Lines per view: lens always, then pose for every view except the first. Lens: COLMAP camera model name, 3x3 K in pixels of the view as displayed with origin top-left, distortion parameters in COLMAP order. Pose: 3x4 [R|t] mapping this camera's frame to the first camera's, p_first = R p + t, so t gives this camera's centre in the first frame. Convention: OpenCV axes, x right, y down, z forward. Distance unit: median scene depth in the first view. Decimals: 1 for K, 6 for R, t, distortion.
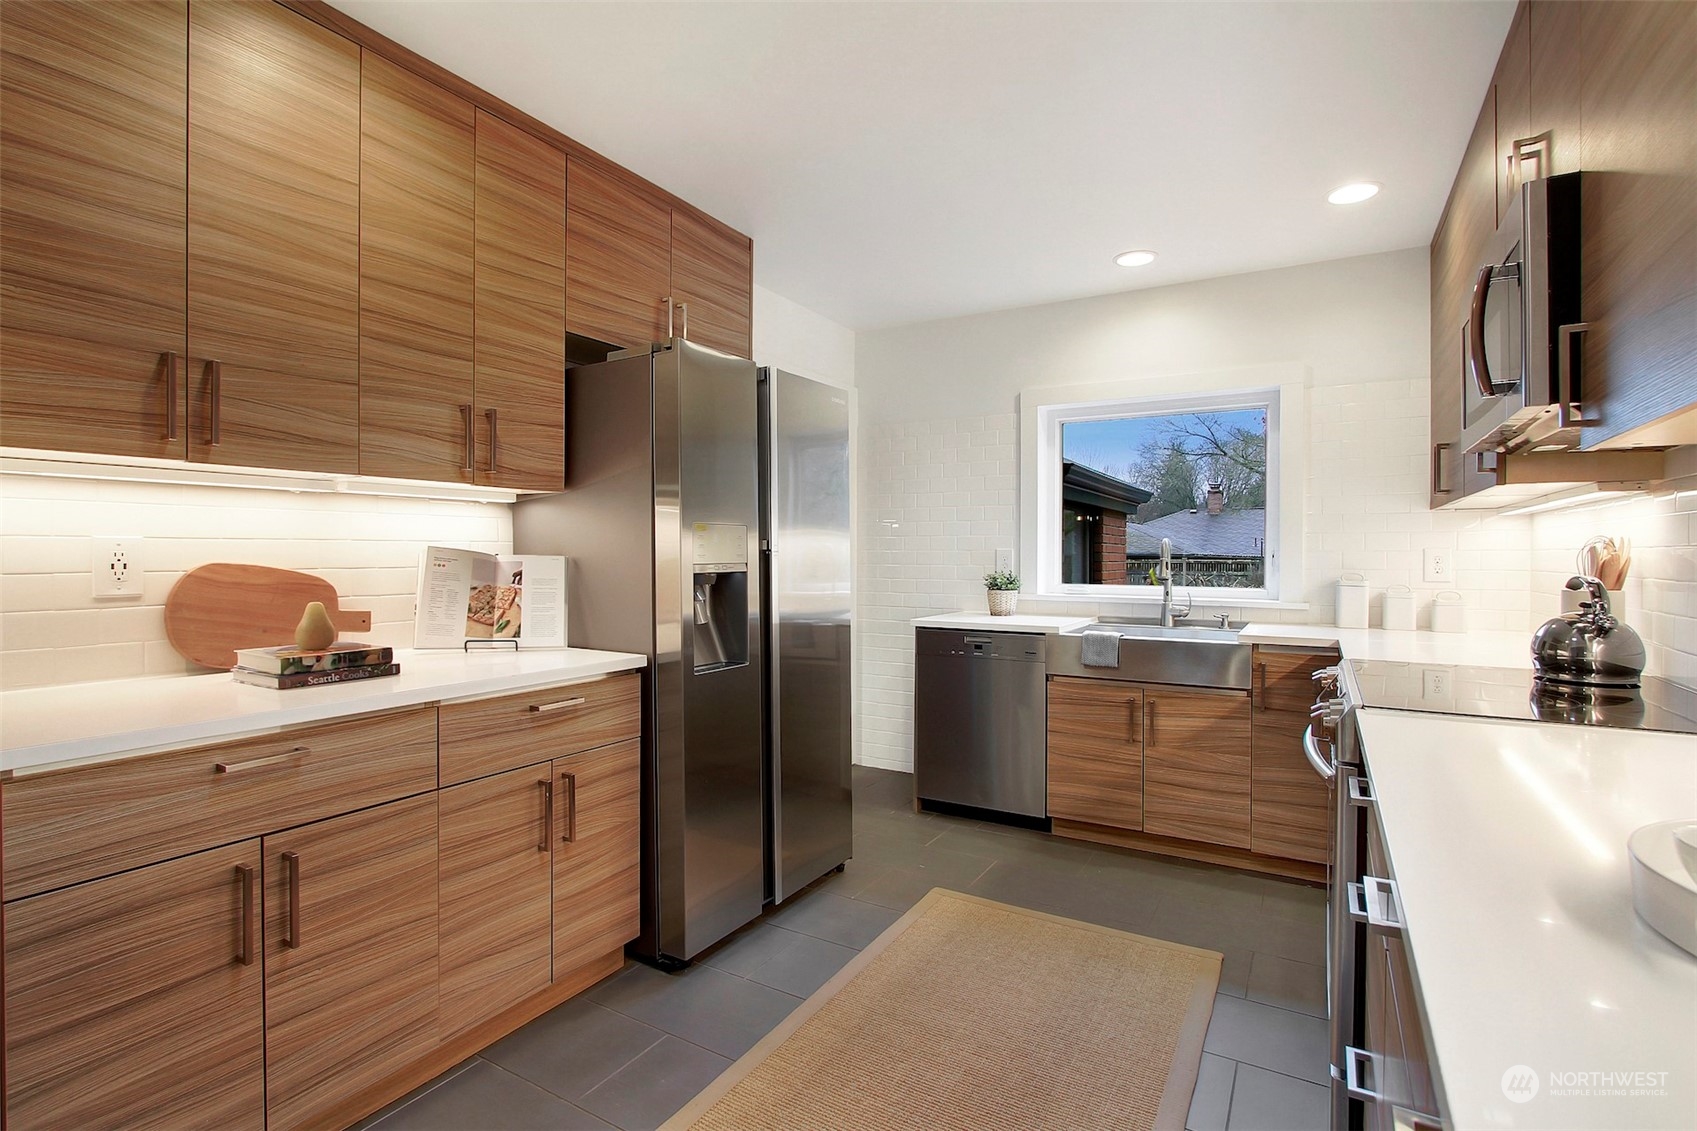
lens RADIAL K [[805.7, 0, 844.6], [0, 805.7, 556.0], [0, 0, 1]] dist [-0.016454, -0.000288]
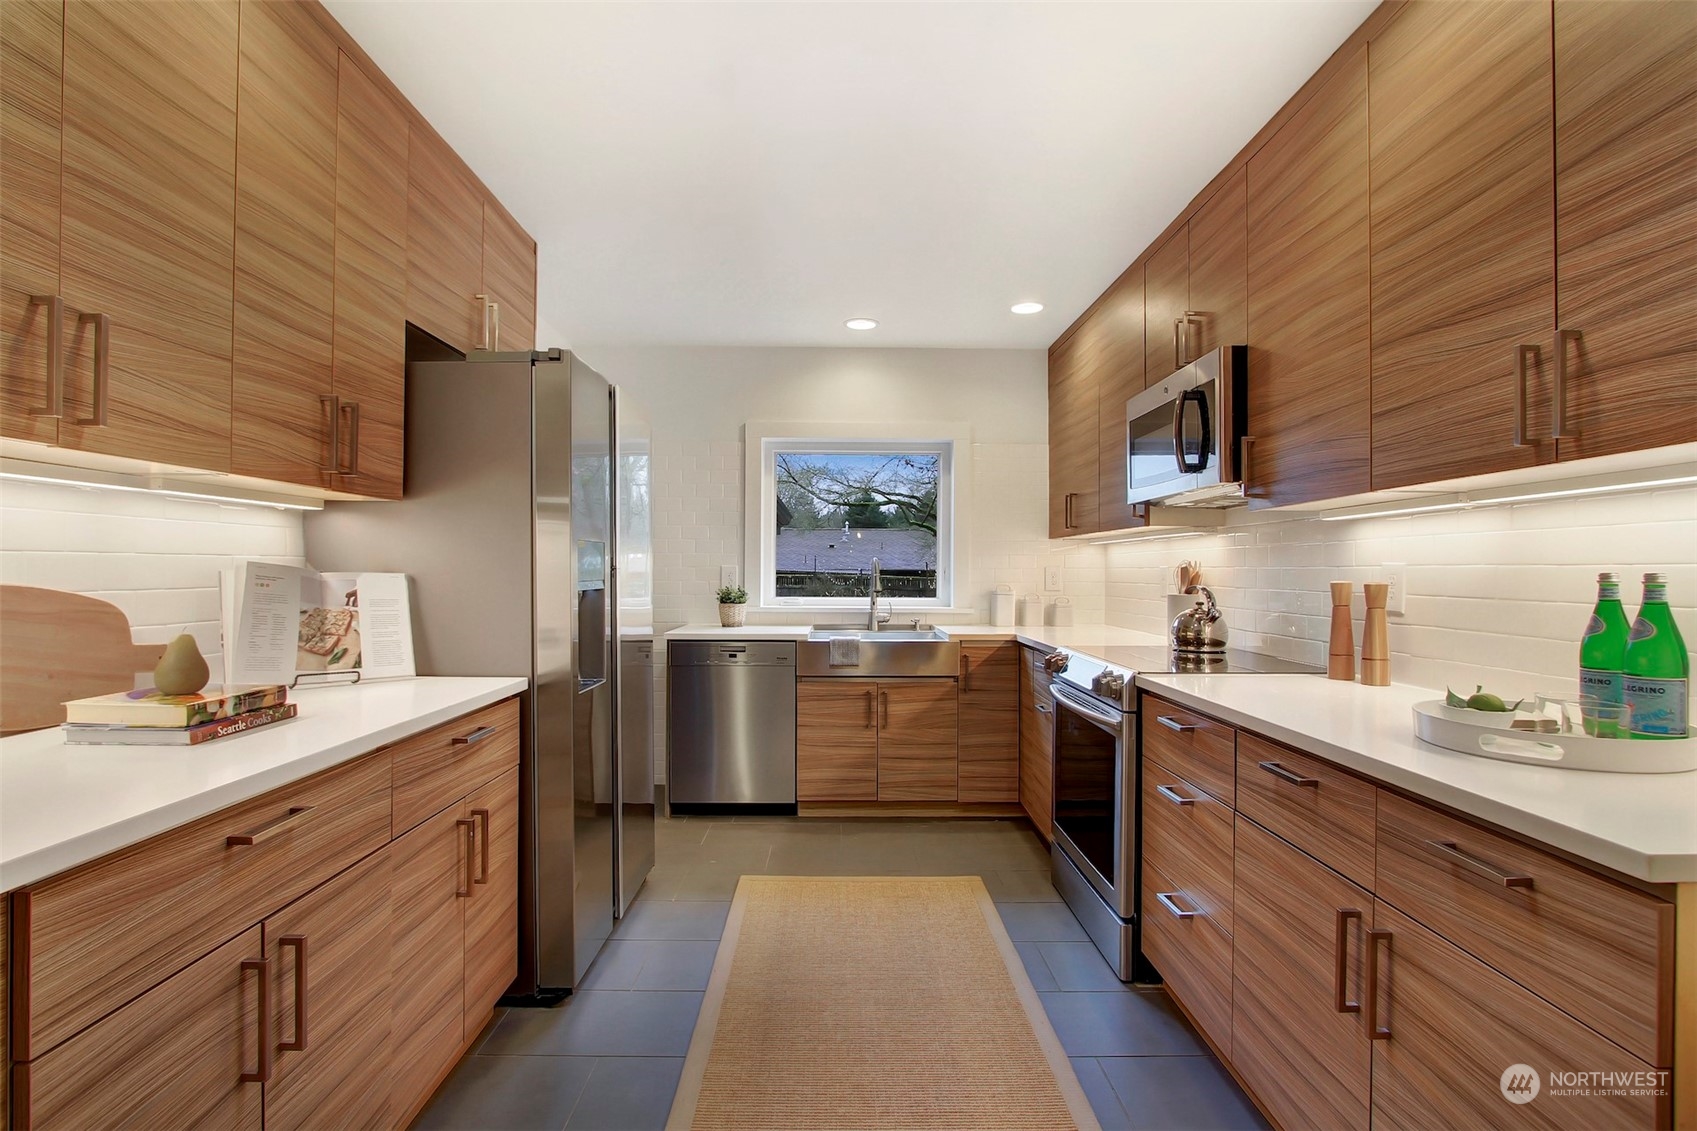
lens RADIAL K [[791.6, 0, 848.5], [0, 791.6, 565.5], [0, 0, 1]] dist [-0.019177, 0.001094]
pose [[0.852842, 0.003860, 0.522155, -0.400971], [-0.000094, 0.999974, -0.007240, -0.002405], [-0.522170, 0.006126, 0.852820, 0.006896]]
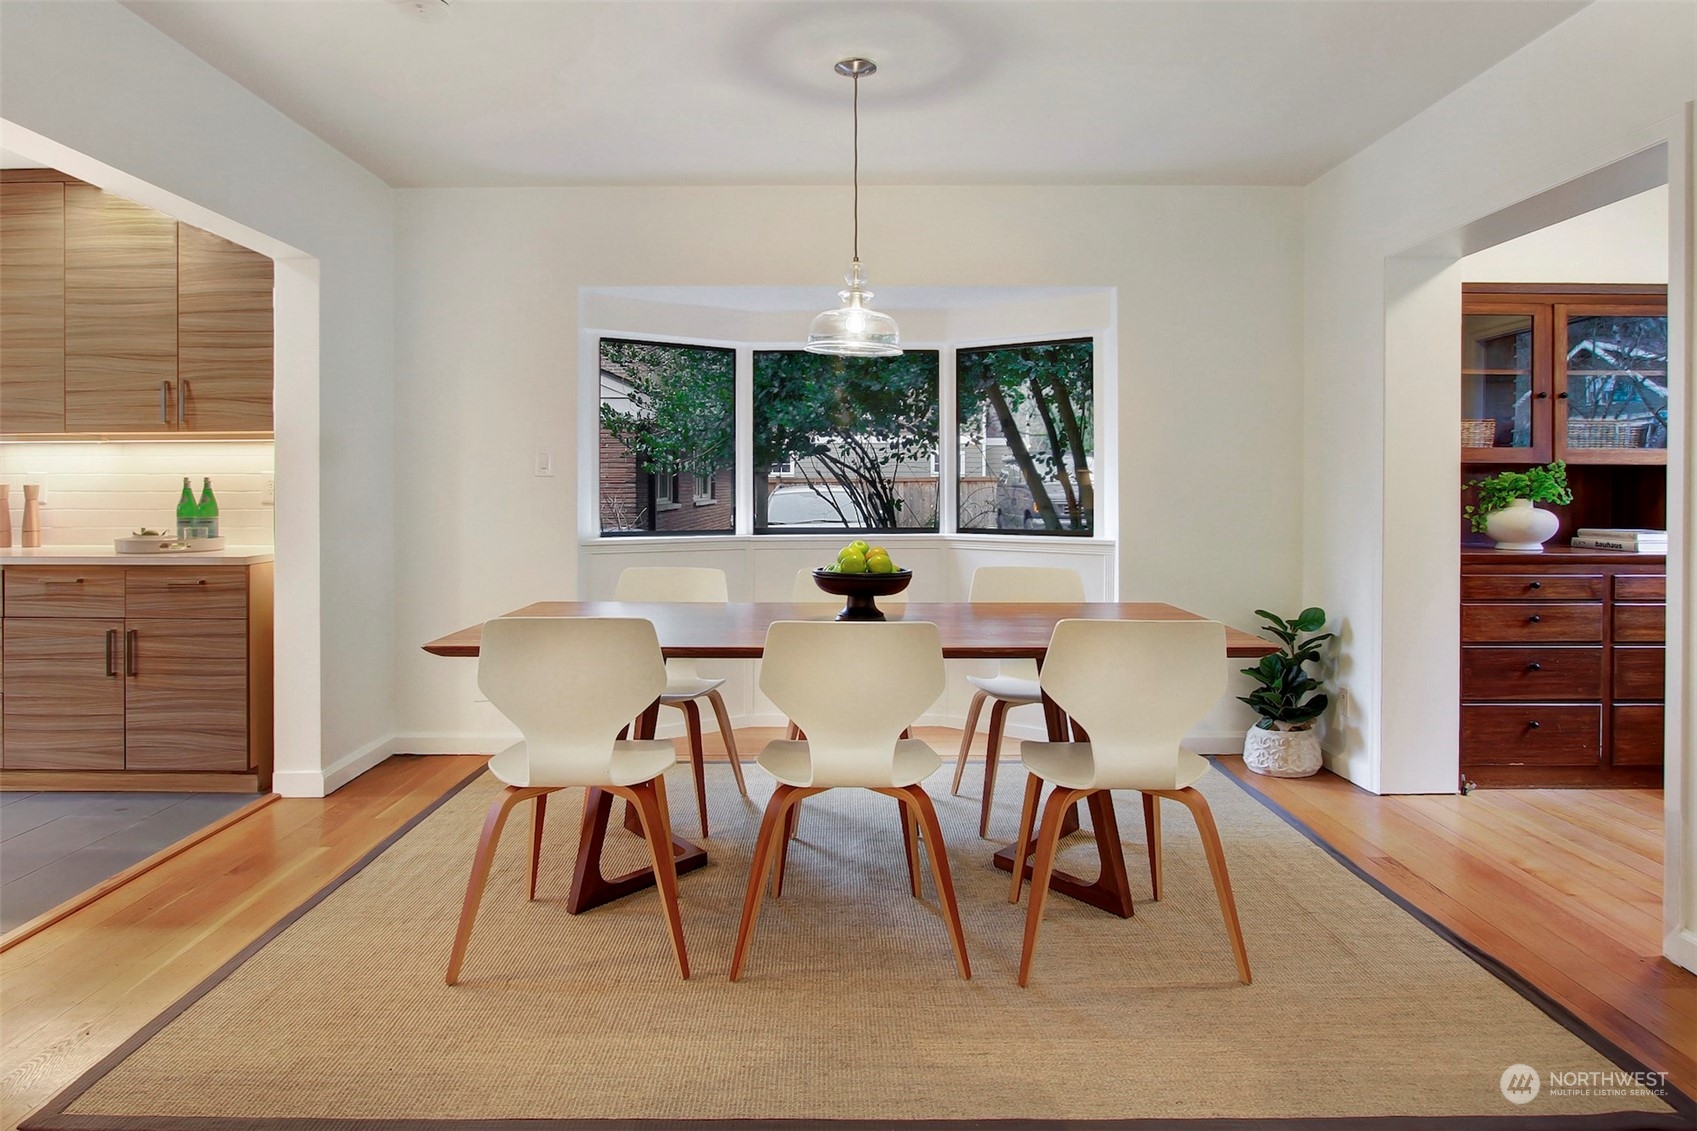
lens RADIAL K [[998.0, 0, 842.6], [0, 998.0, 484.6], [0, 0, 1]] dist [-0.003910, 0.000282]
pose [[-0.520141, -0.000623, 0.854080, -1.814354], [0.003546, 0.999990, 0.002890, 0.011098], [-0.854073, 0.004532, -0.520133, 0.135985]]
